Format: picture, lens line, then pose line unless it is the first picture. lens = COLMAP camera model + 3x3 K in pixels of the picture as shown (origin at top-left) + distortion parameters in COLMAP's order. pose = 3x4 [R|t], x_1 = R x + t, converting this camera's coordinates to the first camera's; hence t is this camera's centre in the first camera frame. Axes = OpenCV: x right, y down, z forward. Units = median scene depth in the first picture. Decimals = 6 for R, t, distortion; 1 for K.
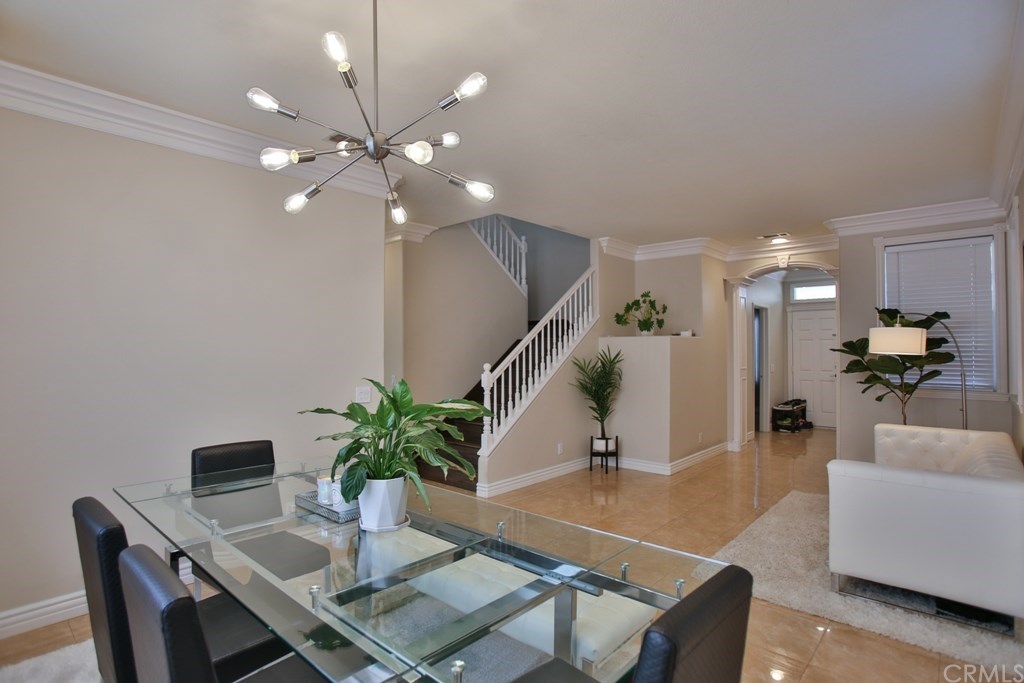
lens RADIAL K [[520.6, 0, 507.8], [0, 520.6, 334.9], [0, 0, 1]] dist [-0.084157, 0.042909]
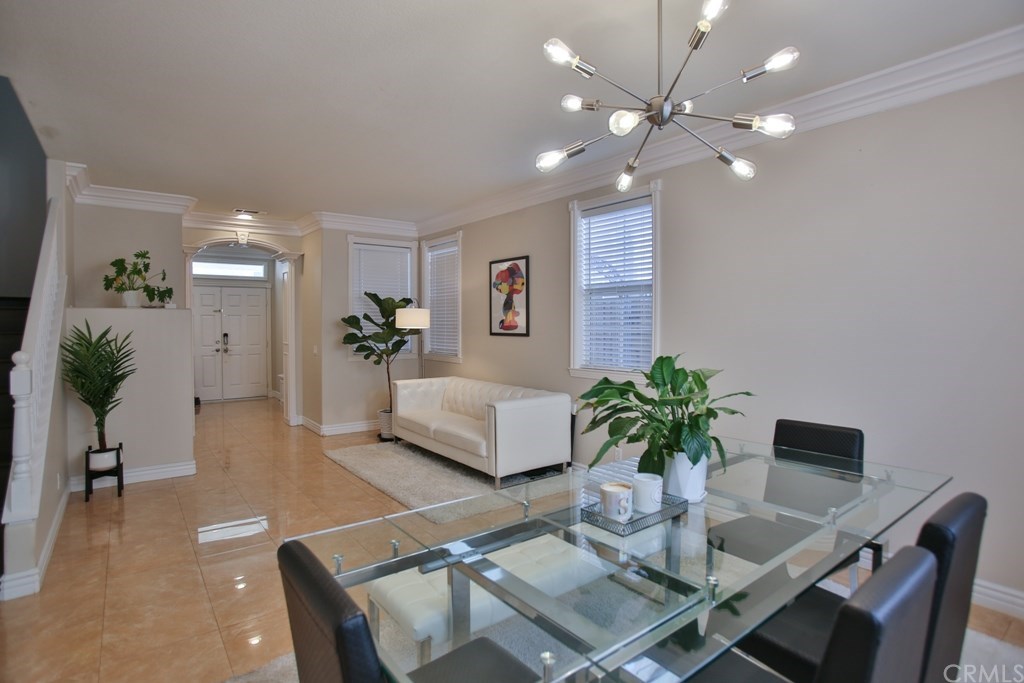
lens RADIAL K [[516.1, 0, 499.8], [0, 516.1, 330.2], [0, 0, 1]] dist [-0.090963, 0.040553]
pose [[0.185592, -0.013444, 0.982535, -0.379863], [-0.025663, 0.999499, 0.018523, 0.007928], [-0.982292, -0.028653, 0.185154, 0.342319]]
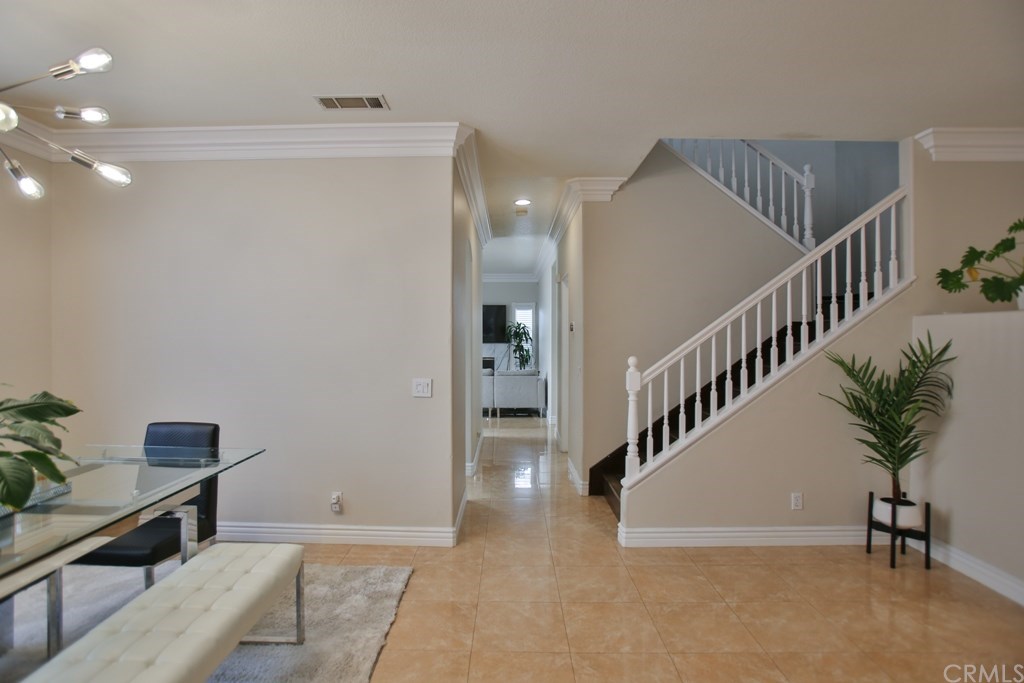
lens RADIAL K [[520.6, 0, 507.8], [0, 520.6, 334.9], [0, 0, 1]] dist [-0.084157, 0.042909]
pose [[0.662522, 0.001916, -0.749040, 0.308563], [0.016235, 0.999725, 0.016917, 0.009249], [0.748866, -0.023368, 0.662309, 0.347880]]
